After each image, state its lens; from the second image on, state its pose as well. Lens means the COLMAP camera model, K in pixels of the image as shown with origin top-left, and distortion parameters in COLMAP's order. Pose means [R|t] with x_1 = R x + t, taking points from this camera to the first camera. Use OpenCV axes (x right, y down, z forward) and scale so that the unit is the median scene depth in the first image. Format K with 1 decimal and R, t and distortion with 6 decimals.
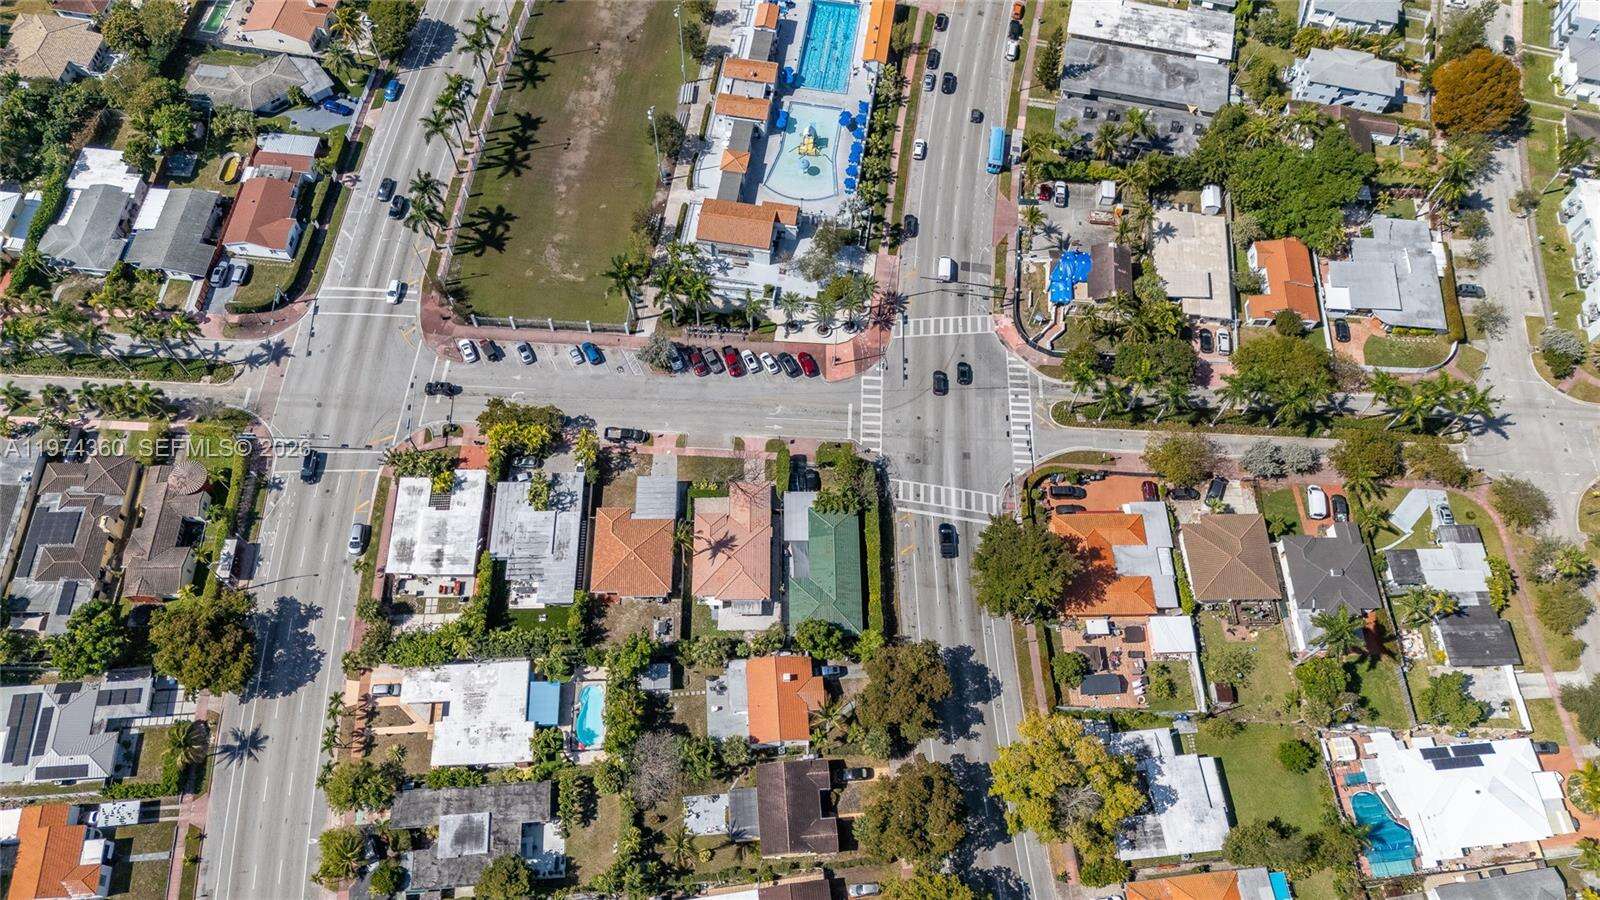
lens RADIAL K [[1172.3, 0, 800.0], [0, 1172.3, 450.0], [0, 0, 1]] dist [0.067033, -0.067695]
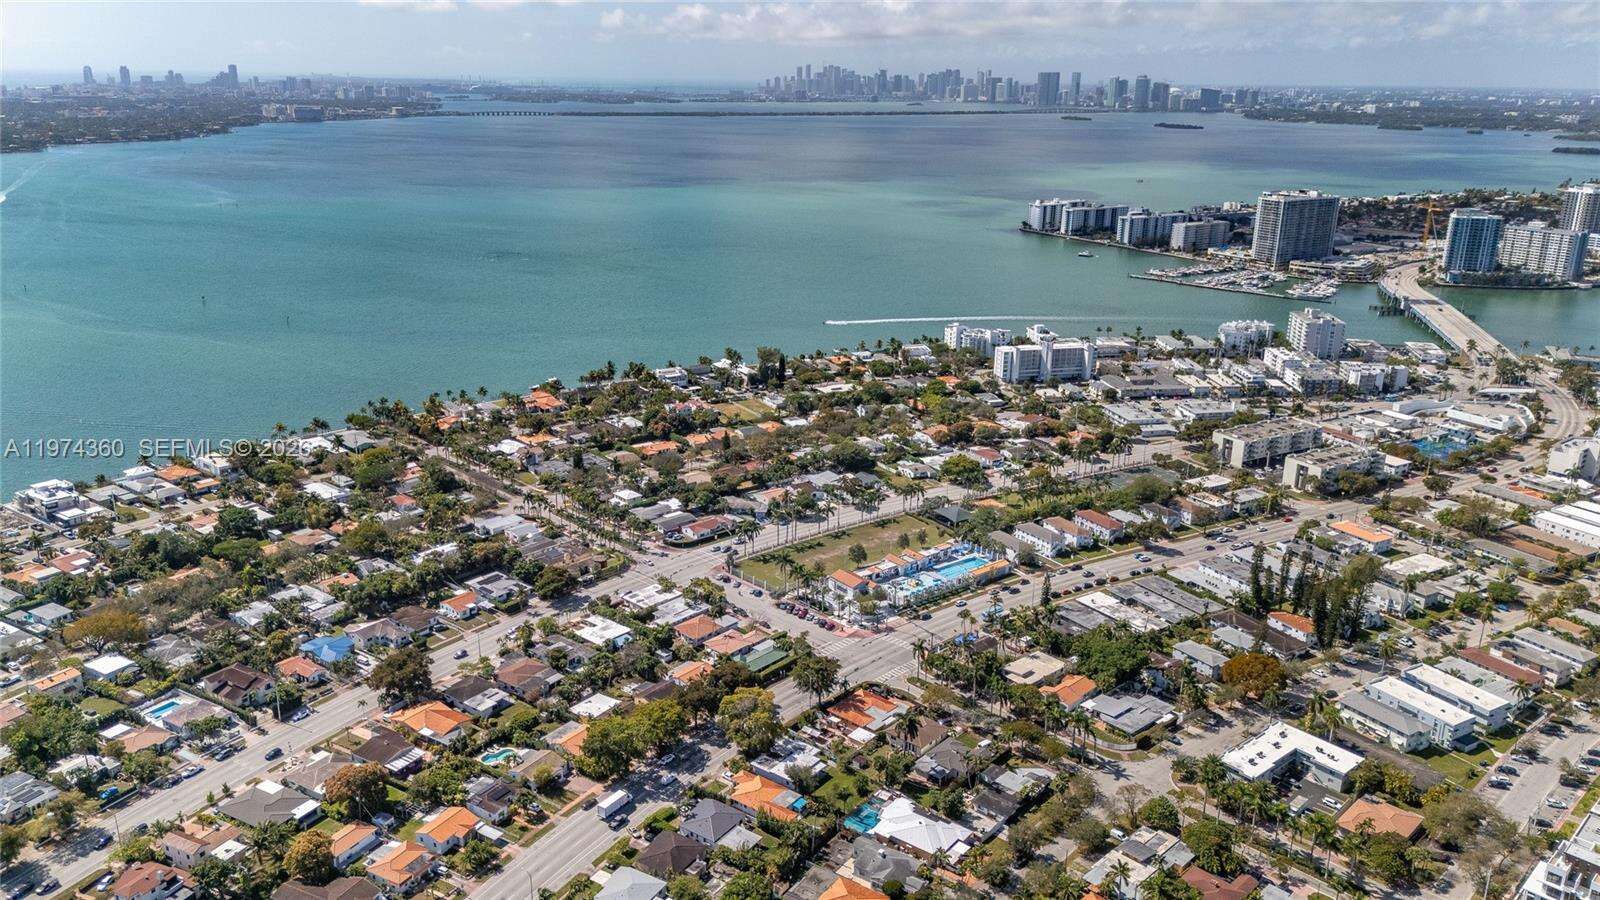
lens RADIAL K [[1172.3, 0, 800.0], [0, 1172.3, 450.0], [0, 0, 1]] dist [0.067033, -0.067695]
pose [[0.726774, 0.196396, -0.658201, 1.300754], [-0.613135, 0.617443, -0.492778, 0.802789], [0.309622, 0.761704, 0.569159, -0.408251]]
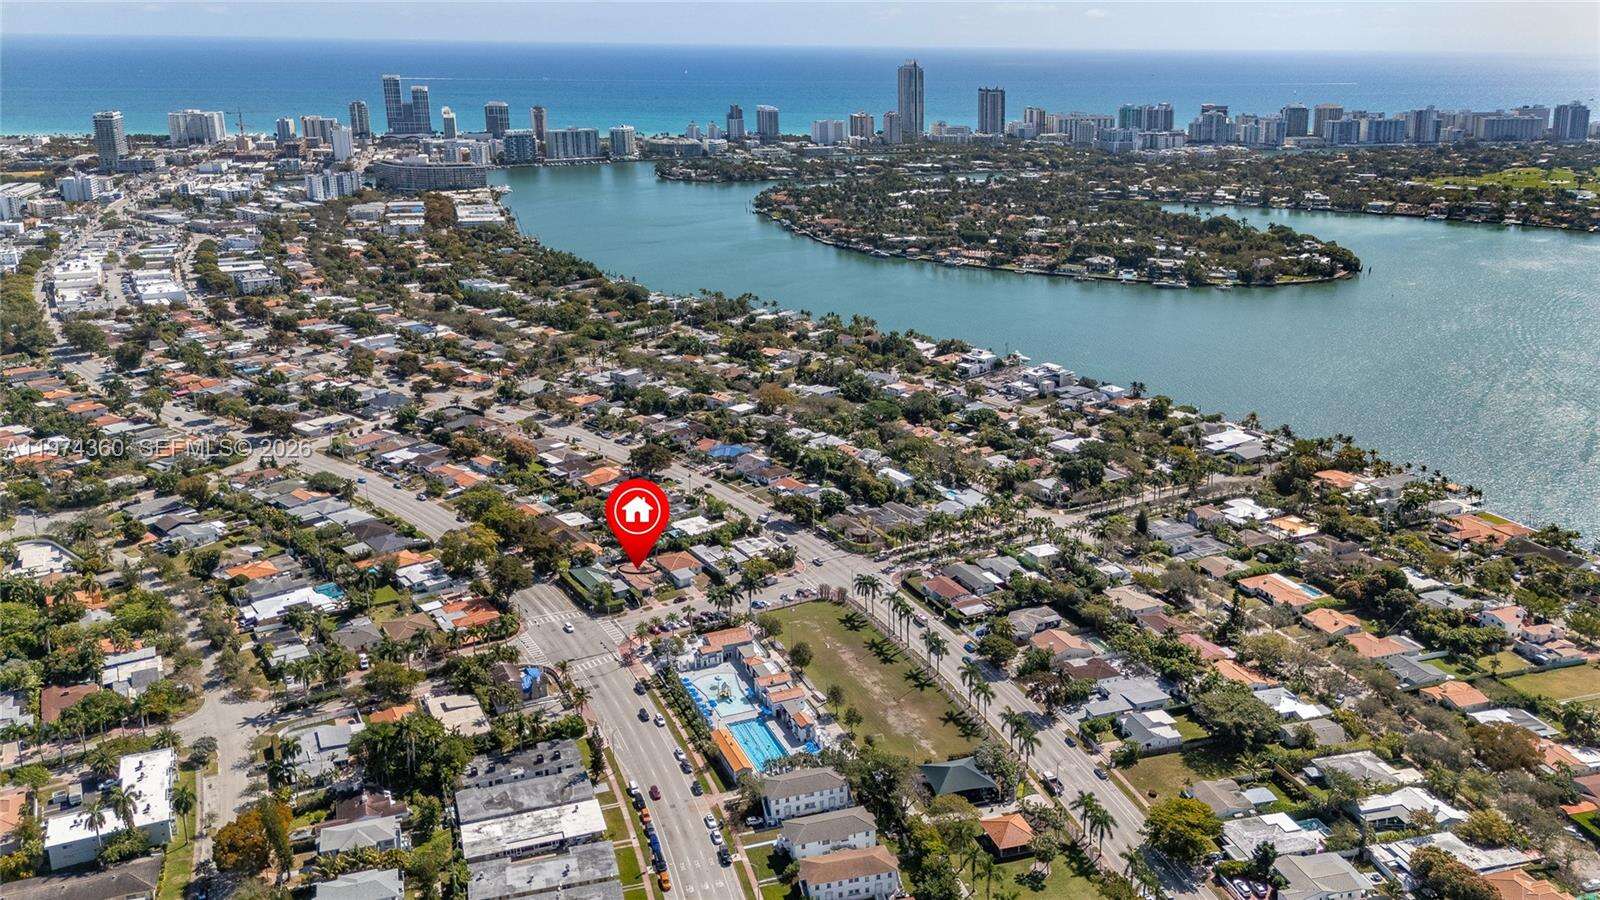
lens RADIAL K [[1172.3, 0, 800.0], [0, 1172.3, 450.0], [0, 0, 1]] dist [0.067033, -0.067695]
pose [[-0.838757, 0.144162, -0.525075, 0.776885], [-0.503438, 0.162076, 0.848694, -1.886631], [0.207451, 0.976191, -0.063365, 0.937397]]
